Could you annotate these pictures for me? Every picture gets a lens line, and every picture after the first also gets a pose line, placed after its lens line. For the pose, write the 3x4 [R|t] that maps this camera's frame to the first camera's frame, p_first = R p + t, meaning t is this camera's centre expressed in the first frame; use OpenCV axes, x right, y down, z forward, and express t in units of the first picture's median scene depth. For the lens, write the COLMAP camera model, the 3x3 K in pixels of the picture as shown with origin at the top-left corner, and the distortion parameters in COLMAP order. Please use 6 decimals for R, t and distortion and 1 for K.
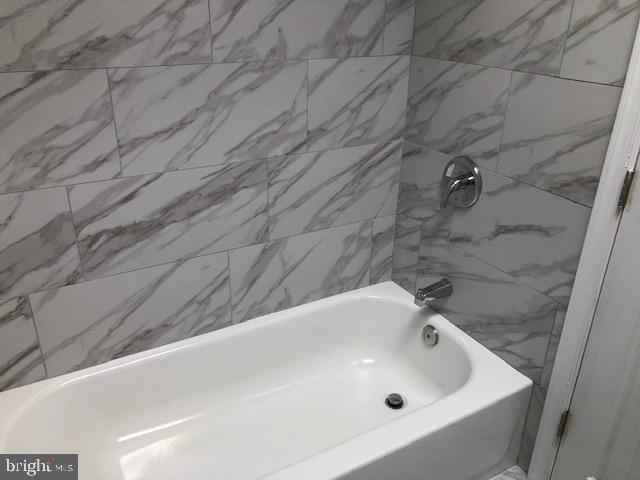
lens RADIAL K [[525.6, 0, 320.0], [0, 525.6, 240.0], [0, 0, 1]] dist [0.001323, -0.002871]
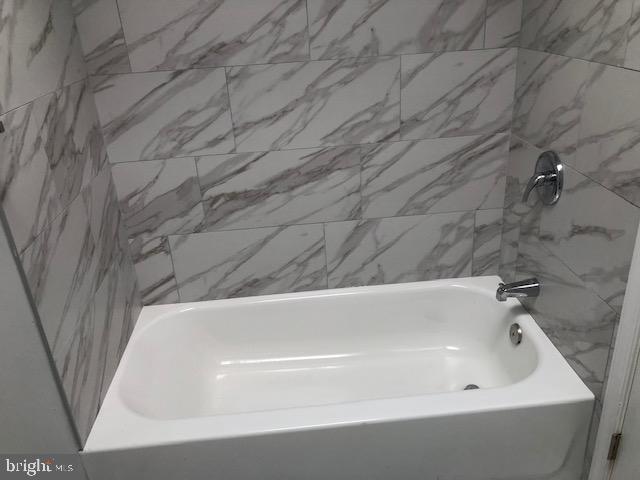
lens RADIAL K [[525.6, 0, 320.0], [0, 525.6, 240.0], [0, 0, 1]] dist [0.001323, -0.002871]
pose [[0.899311, 0.120276, -0.420444, 0.331422], [-0.115488, 0.992622, 0.036934, 0.016966], [0.421784, 0.015341, 0.906567, -0.053938]]
